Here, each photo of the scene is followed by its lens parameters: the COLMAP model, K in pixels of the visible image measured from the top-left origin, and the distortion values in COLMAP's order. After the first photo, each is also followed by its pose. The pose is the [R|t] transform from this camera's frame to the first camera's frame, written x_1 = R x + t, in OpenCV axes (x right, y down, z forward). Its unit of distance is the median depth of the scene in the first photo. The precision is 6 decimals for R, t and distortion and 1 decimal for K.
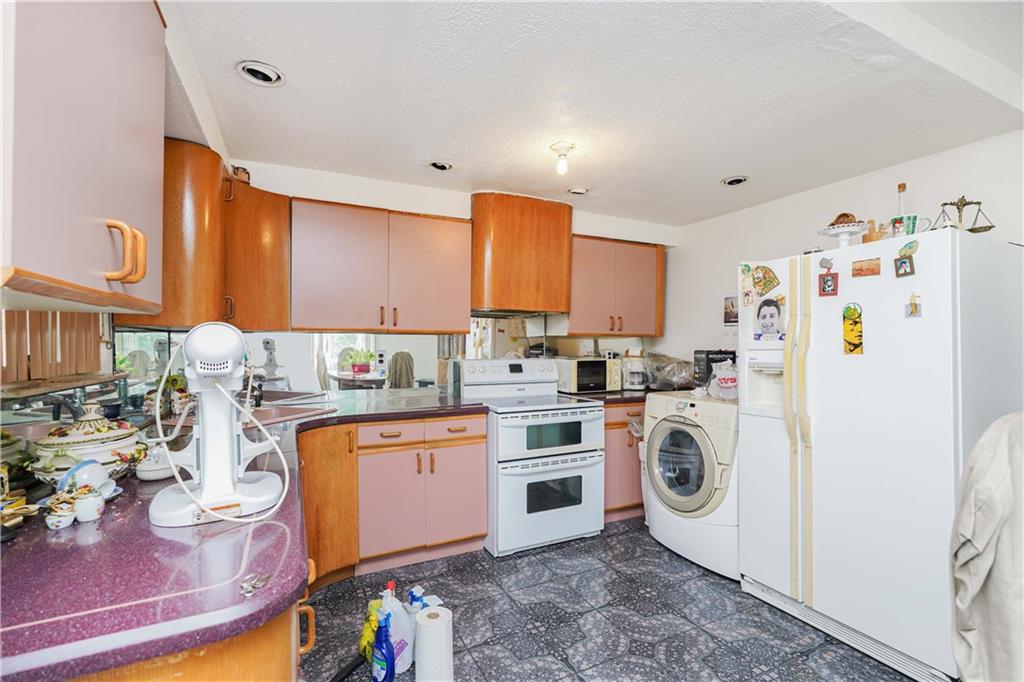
lens RADIAL K [[458.3, 0, 514.8], [0, 458.3, 343.3], [0, 0, 1]] dist [-0.009182, 0.001174]
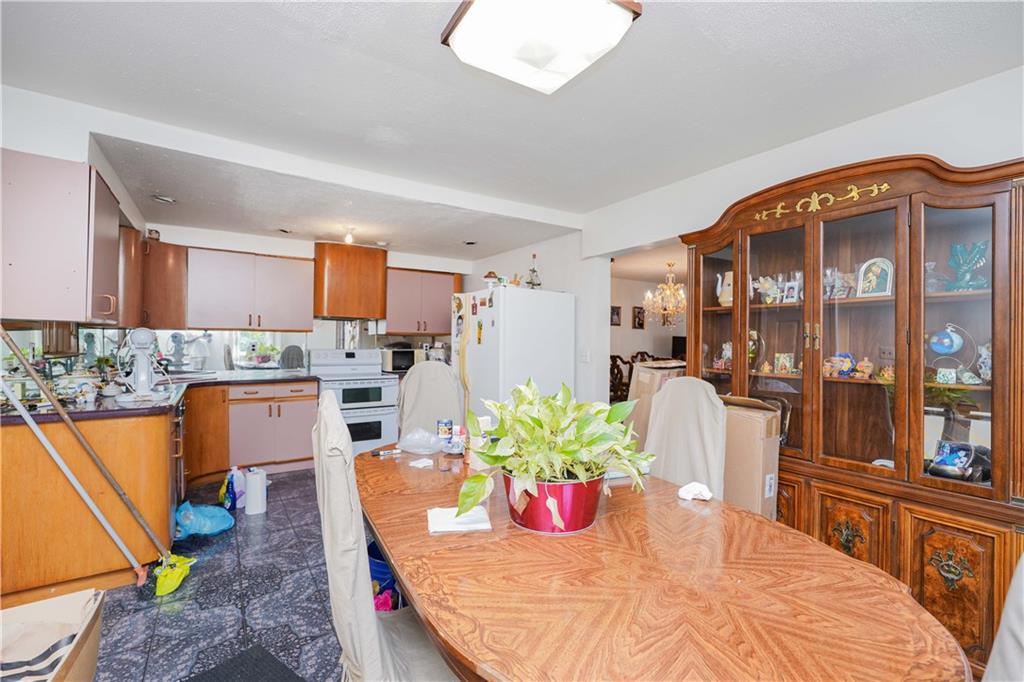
lens RADIAL K [[458.3, 0, 510.4], [0, 458.3, 340.2], [0, 0, 1]] dist [-0.009182, 0.001174]
pose [[0.992437, 0.007667, 0.122512, 0.429354], [-0.007538, 0.999970, -0.001515, 0.005166], [-0.122520, 0.000580, 0.992466, -0.709800]]
